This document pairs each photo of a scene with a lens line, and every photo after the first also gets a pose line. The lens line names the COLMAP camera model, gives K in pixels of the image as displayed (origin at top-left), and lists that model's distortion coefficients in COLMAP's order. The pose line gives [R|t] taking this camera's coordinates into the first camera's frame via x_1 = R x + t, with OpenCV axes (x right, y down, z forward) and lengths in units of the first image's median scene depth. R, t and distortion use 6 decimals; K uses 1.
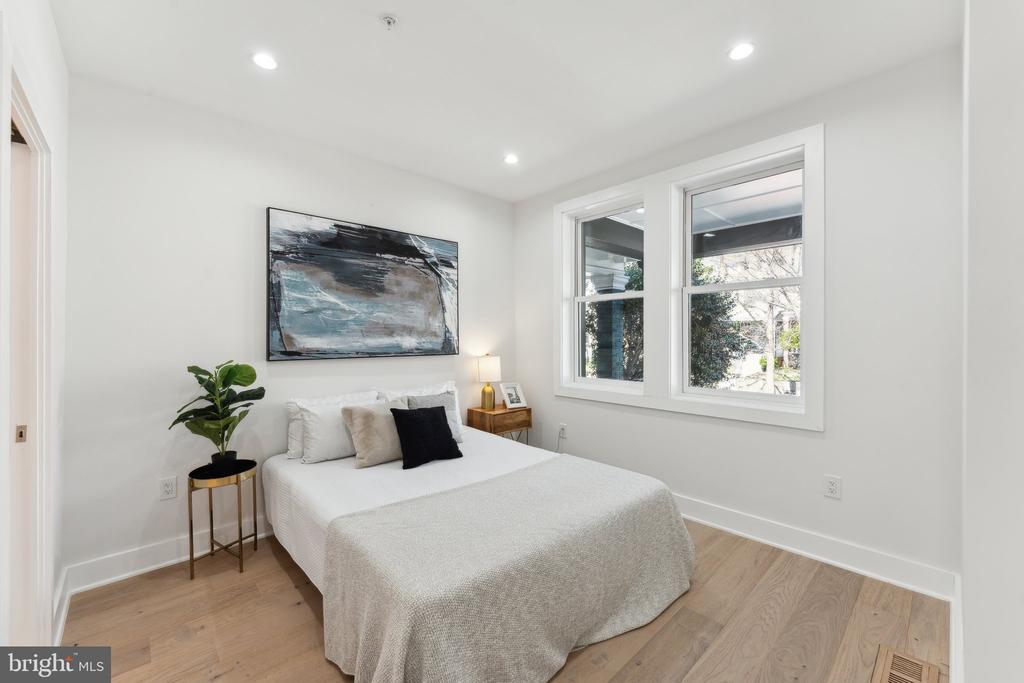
lens RADIAL K [[412.4, 0, 512.0], [0, 412.4, 341.5], [0, 0, 1]] dist [-0.000791, -0.000068]
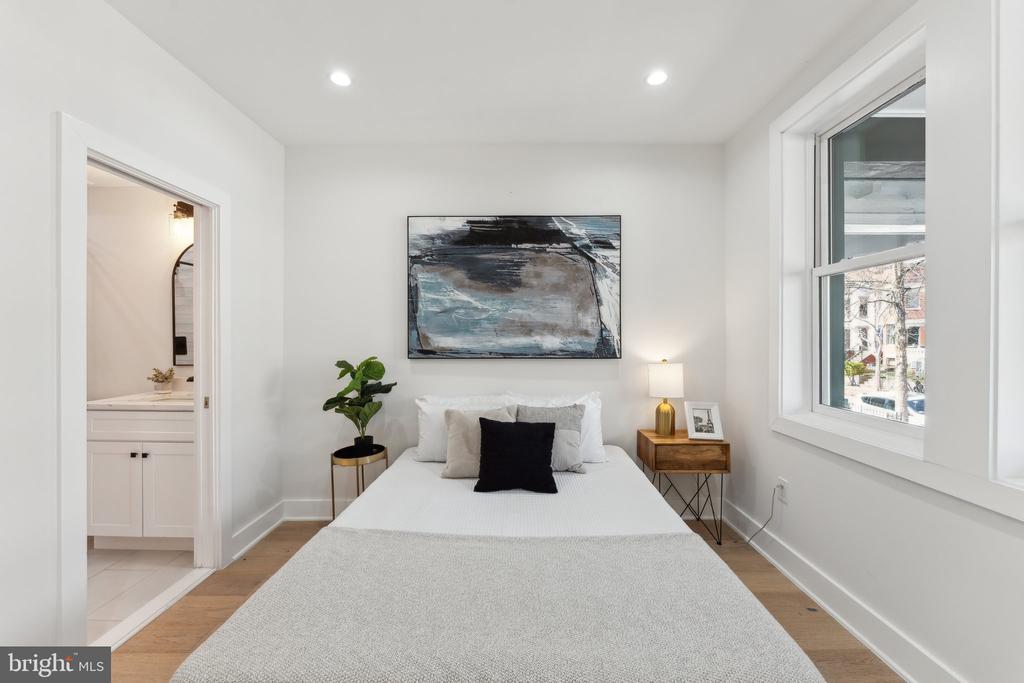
lens RADIAL K [[412.4, 0, 512.0], [0, 412.4, 341.5], [0, 0, 1]] dist [-0.000791, -0.000068]
pose [[0.728349, 0.009416, -0.685142, 0.298952], [-0.007273, 0.999955, 0.006010, -0.004971], [0.685168, 0.000606, 0.728385, 0.339145]]
